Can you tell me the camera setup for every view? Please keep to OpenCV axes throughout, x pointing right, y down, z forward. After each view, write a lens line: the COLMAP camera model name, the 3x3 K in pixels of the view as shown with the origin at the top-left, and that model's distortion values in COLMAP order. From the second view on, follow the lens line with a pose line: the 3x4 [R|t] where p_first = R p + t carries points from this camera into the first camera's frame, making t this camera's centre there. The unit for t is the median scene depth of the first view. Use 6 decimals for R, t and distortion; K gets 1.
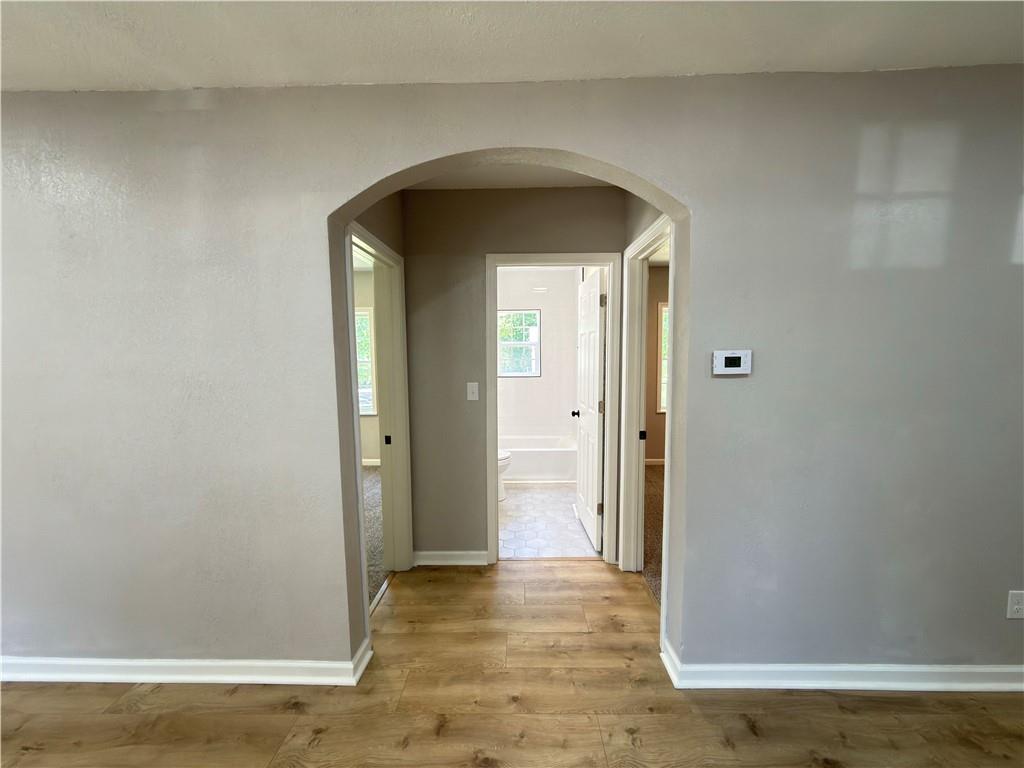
lens RADIAL K [[407.9, 0, 512.4], [0, 407.9, 383.7], [0, 0, 1]] dist [-0.001040, 0.000096]
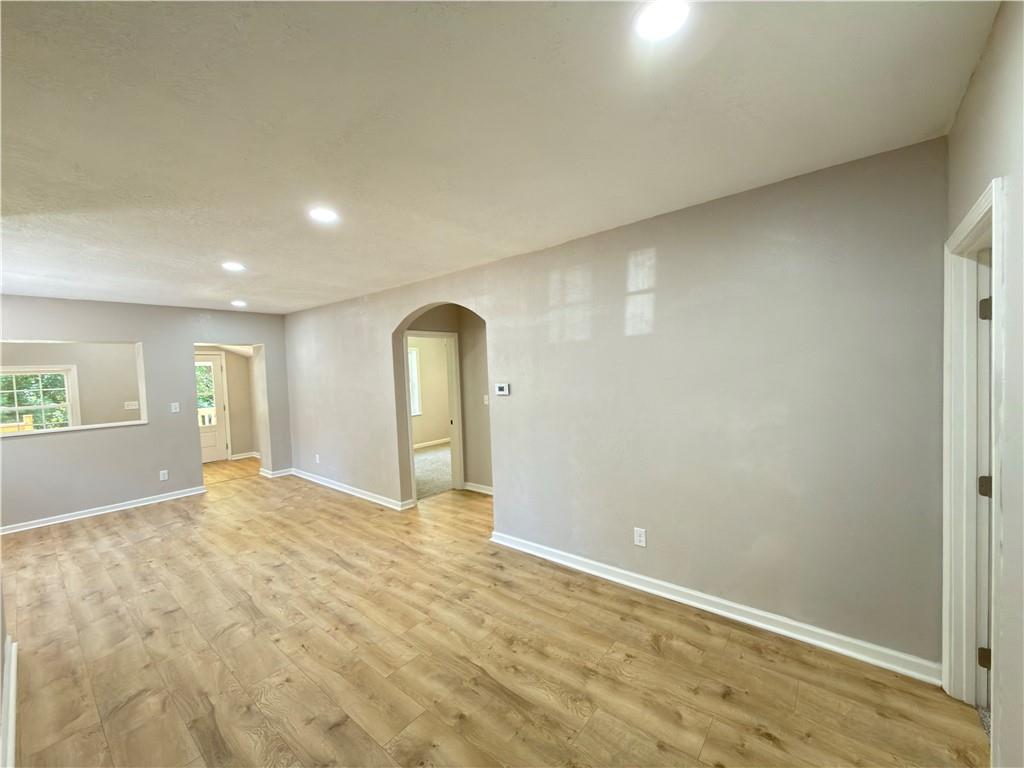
lens RADIAL K [[407.9, 0, 512.4], [0, 407.9, 383.7], [0, 0, 1]] dist [-0.001040, 0.000096]
pose [[0.784275, 0.007625, -0.620367, 1.776474], [-0.019764, 0.999724, -0.012698, -0.050859], [0.620099, 0.022219, 0.784209, -0.612313]]
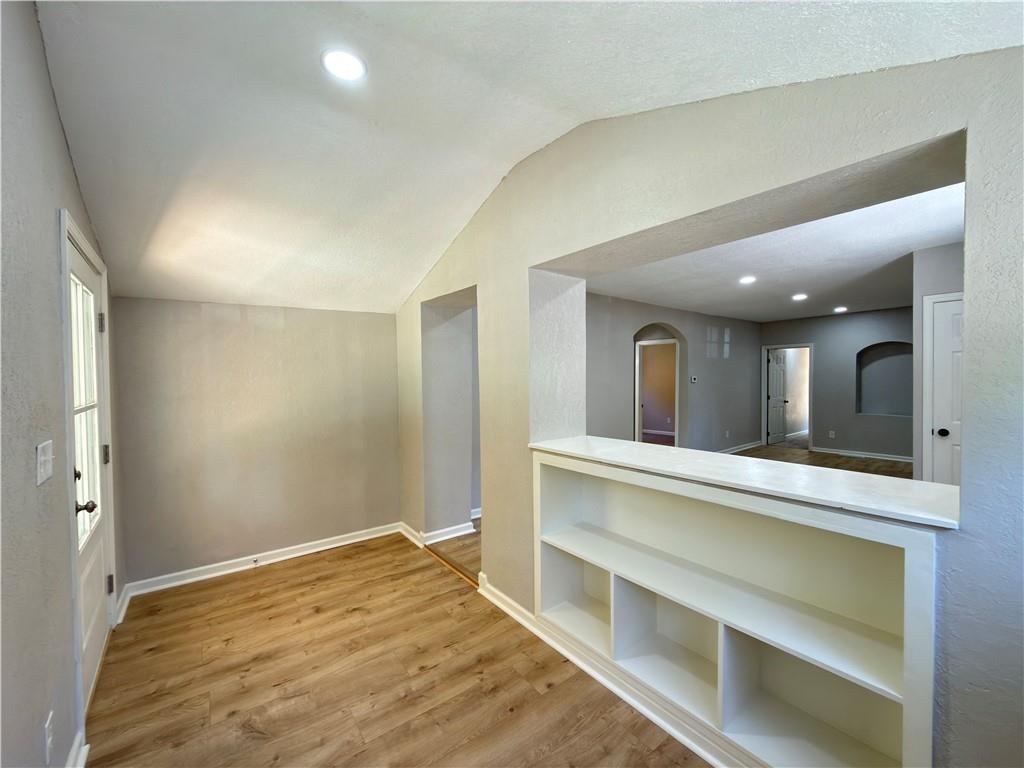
lens RADIAL K [[407.9, 0, 512.4], [0, 407.9, 383.7], [0, 0, 1]] dist [-0.001040, 0.000096]
pose [[0.775686, -0.002527, 0.631114, -3.193771], [0.044049, 0.997770, -0.050143, 0.107689], [-0.629580, 0.066695, 0.774068, -0.938007]]
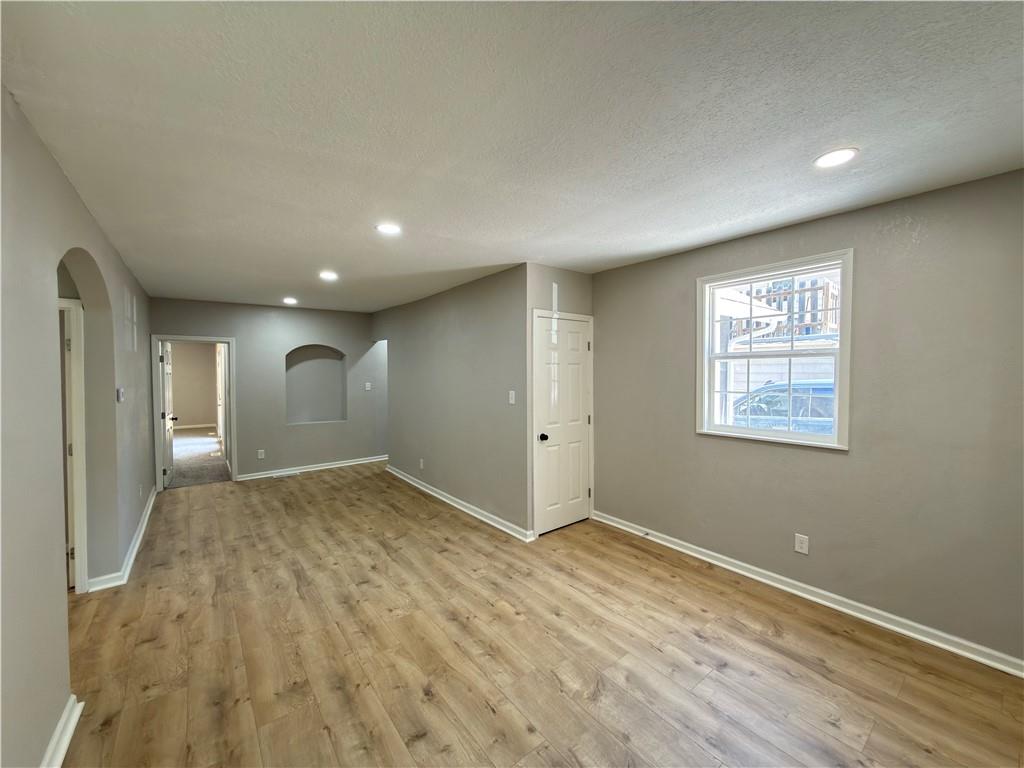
lens RADIAL K [[407.9, 0, 512.4], [0, 407.9, 383.7], [0, 0, 1]] dist [-0.001040, 0.000096]
pose [[-0.628766, -0.007920, 0.777554, -1.925559], [0.070075, 0.995302, 0.066804, -0.097042], [-0.774430, 0.096491, -0.625258, 0.712783]]
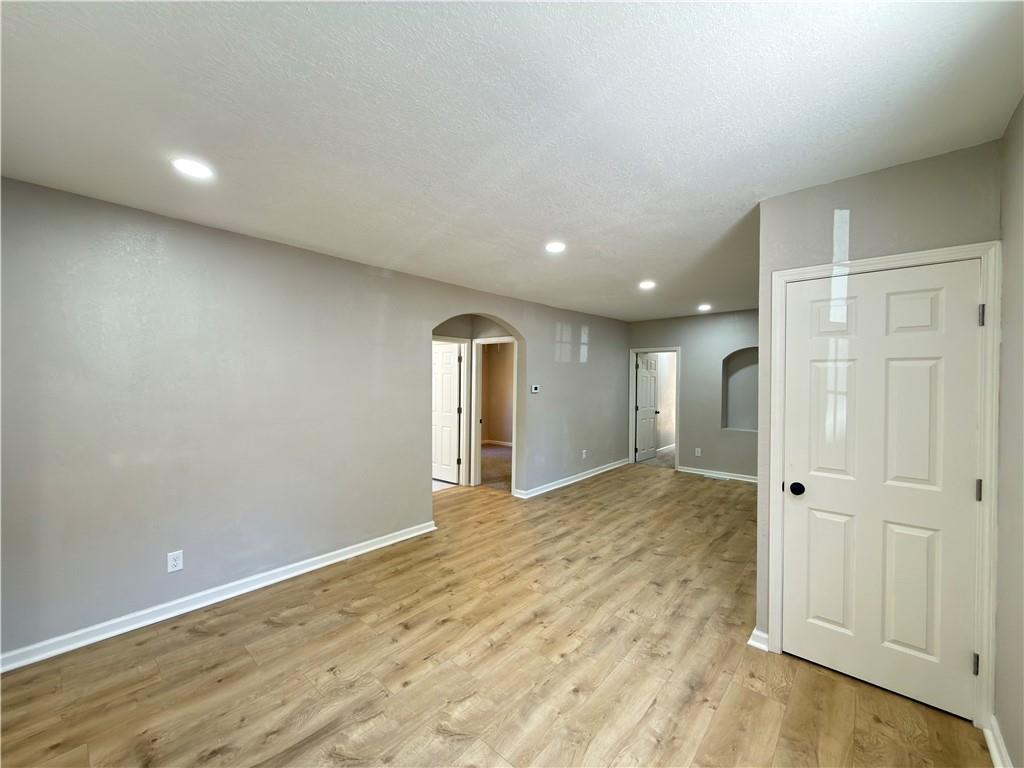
lens RADIAL K [[407.9, 0, 512.4], [0, 407.9, 383.7], [0, 0, 1]] dist [-0.001040, 0.000096]
pose [[0.650769, 0.003623, 0.759267, -1.864945], [0.043583, 0.998162, -0.042118, 0.032462], [-0.758024, 0.060500, 0.649415, -0.878319]]
